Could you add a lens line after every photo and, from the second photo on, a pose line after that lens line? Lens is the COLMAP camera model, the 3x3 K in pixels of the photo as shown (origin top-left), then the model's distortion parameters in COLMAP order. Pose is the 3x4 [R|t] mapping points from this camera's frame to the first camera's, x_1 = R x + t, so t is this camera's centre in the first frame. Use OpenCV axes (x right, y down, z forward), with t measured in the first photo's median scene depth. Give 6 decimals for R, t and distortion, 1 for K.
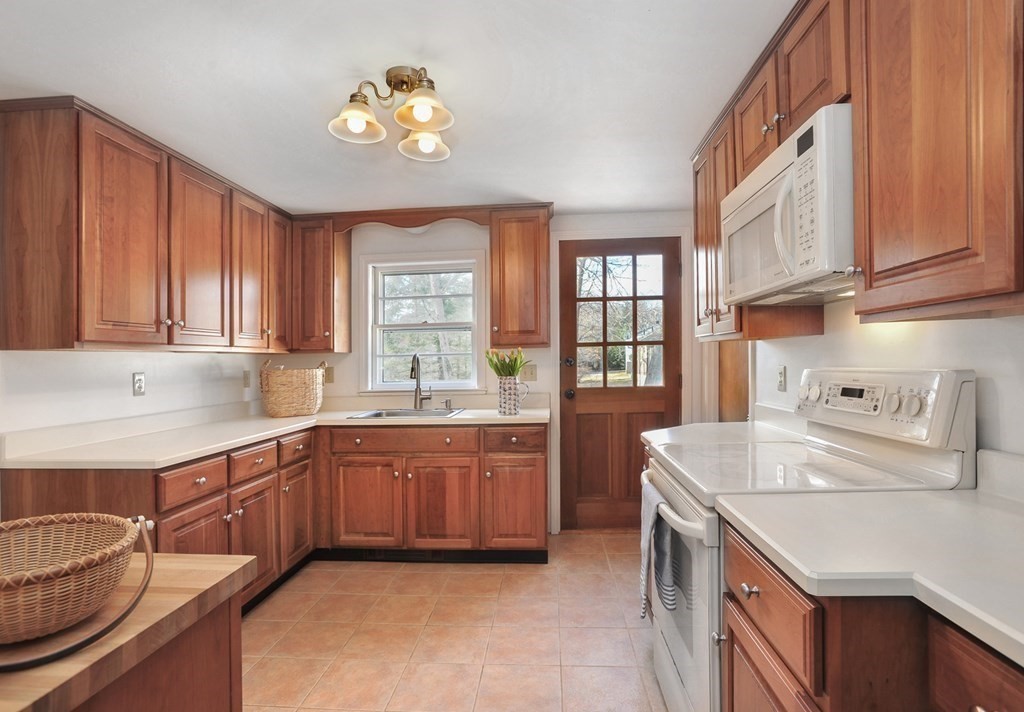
lens RADIAL K [[528.4, 0, 519.0], [0, 528.4, 360.2], [0, 0, 1]] dist [-0.022956, 0.000887]
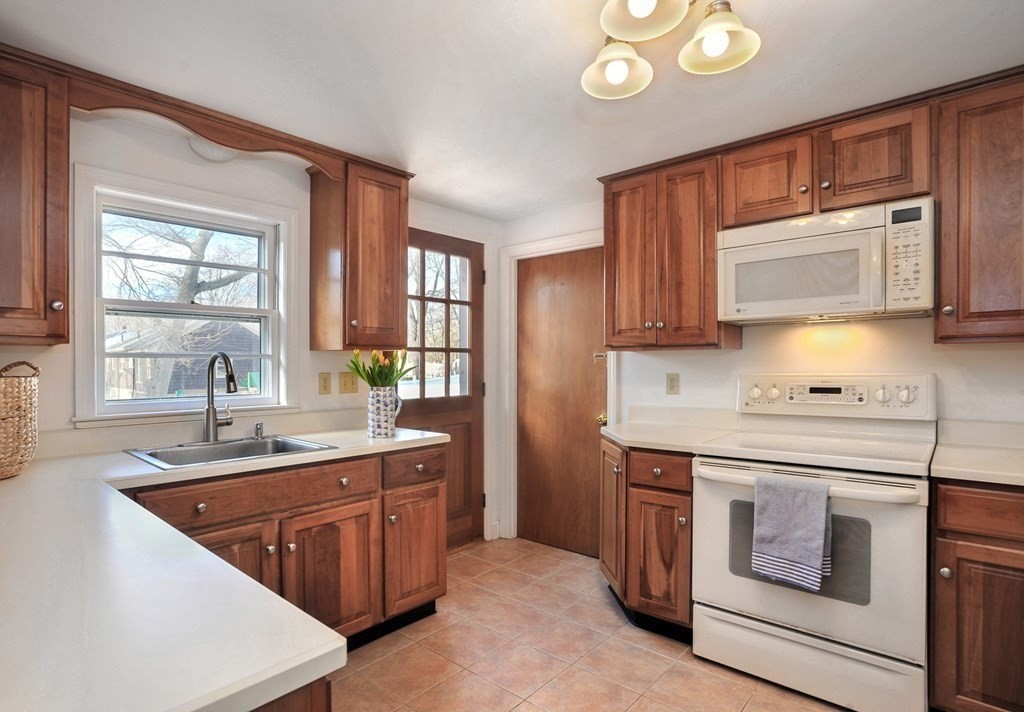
lens RADIAL K [[528.4, 0, 508.8], [0, 528.4, 373.5], [0, 0, 1]] dist [-0.022956, 0.000887]
pose [[0.624485, 0.006275, 0.781012, -0.530231], [-0.006978, 0.999973, -0.002455, 0.013104], [-0.781006, -0.003917, 0.624512, 0.405997]]
